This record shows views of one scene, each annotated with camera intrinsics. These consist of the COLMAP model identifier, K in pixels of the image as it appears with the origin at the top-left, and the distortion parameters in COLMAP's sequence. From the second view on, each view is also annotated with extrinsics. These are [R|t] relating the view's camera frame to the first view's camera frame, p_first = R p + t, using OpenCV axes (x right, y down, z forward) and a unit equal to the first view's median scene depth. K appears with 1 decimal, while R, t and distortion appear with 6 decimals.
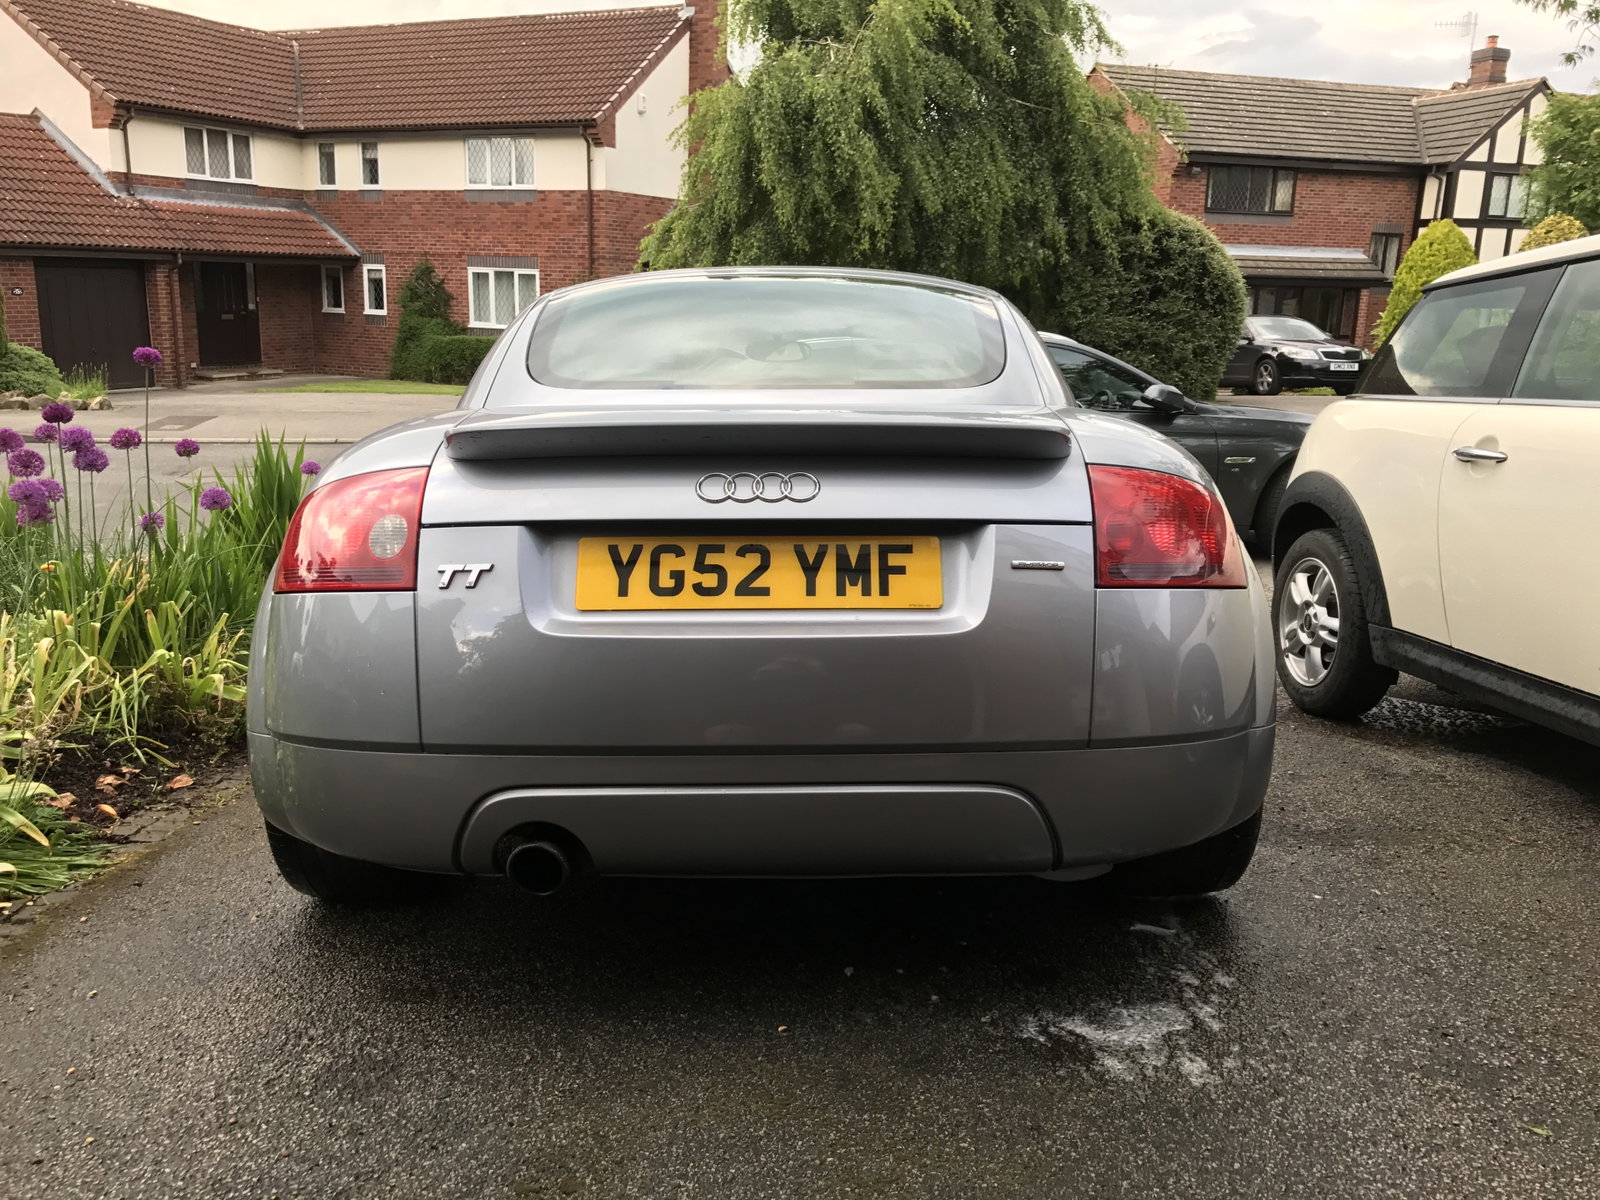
lens RADIAL K [[1317.1, 0, 800.0], [0, 1317.1, 600.0], [0, 0, 1]] dist [0.005094, 0.007765]
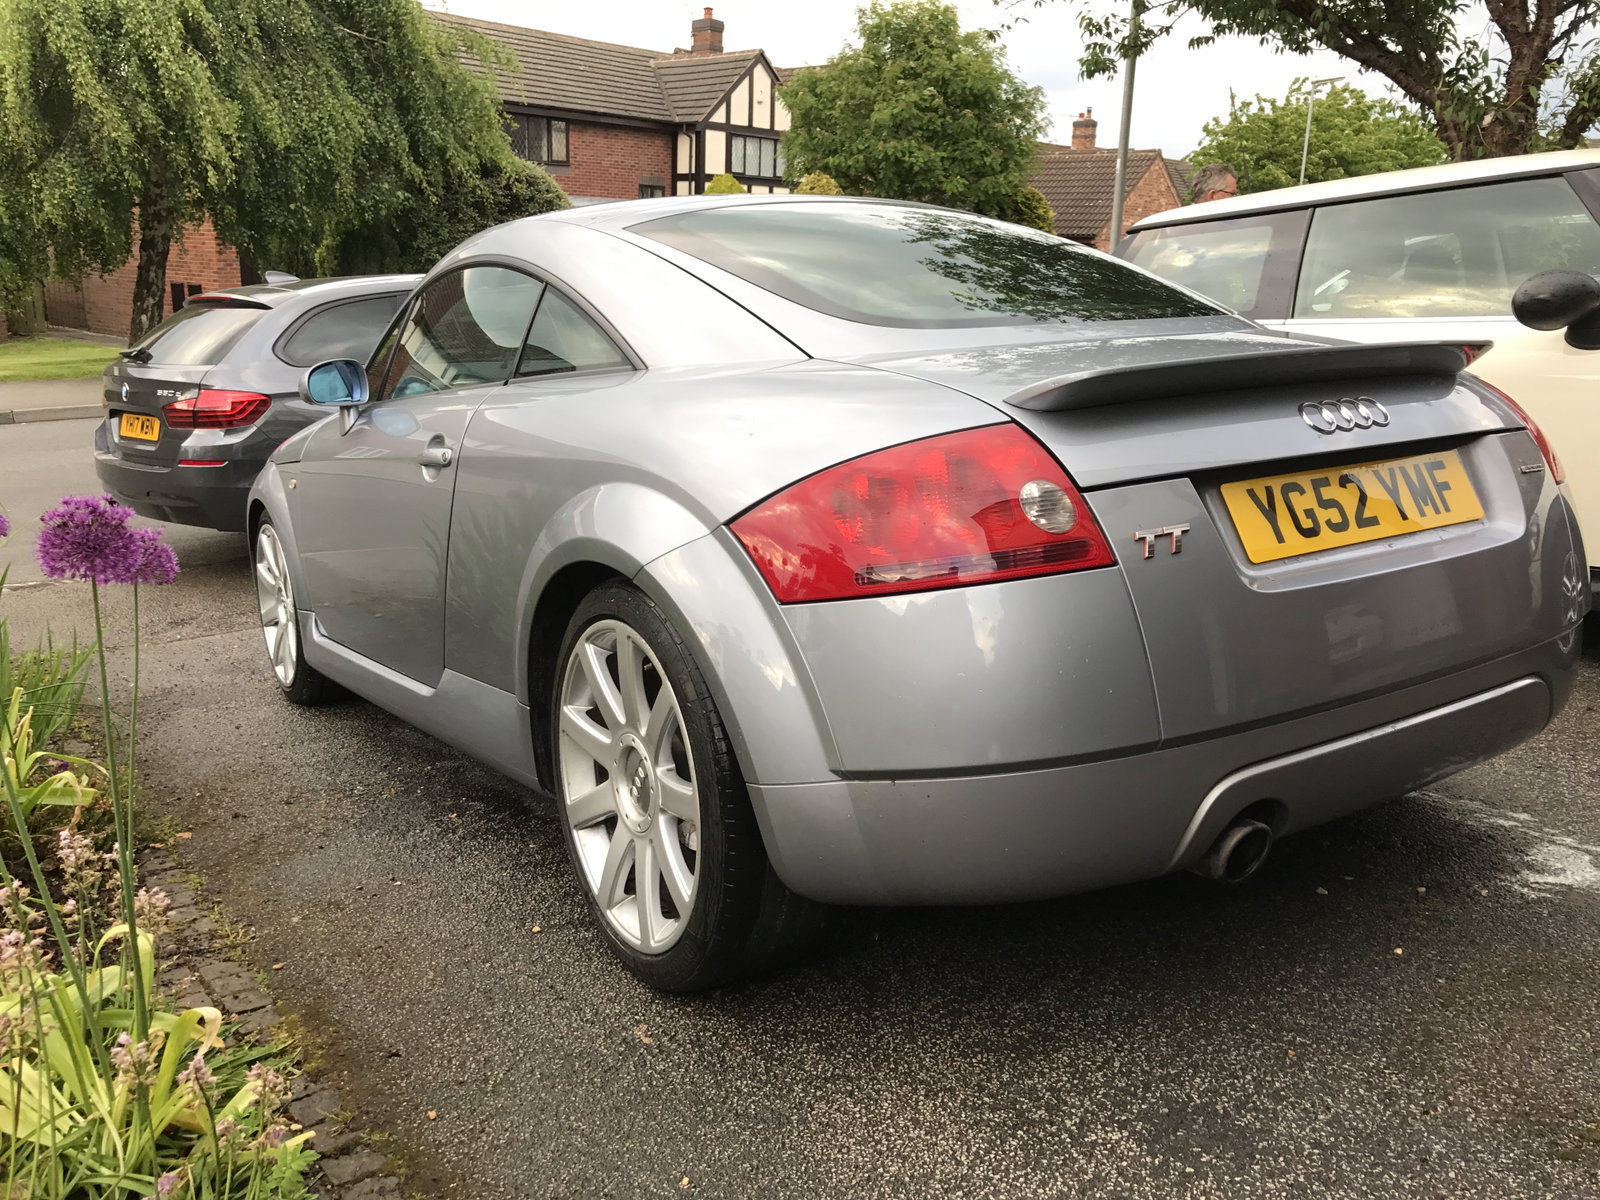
lens RADIAL K [[1320.4, 0, 800.0], [0, 1320.4, 600.0], [0, 0, 1]] dist [0.003209, -0.003699]
pose [[0.839529, -0.138662, 0.525322, -0.110692], [0.120087, 0.990328, 0.069490, -0.008239], [-0.529877, 0.004745, 0.848061, 0.047815]]
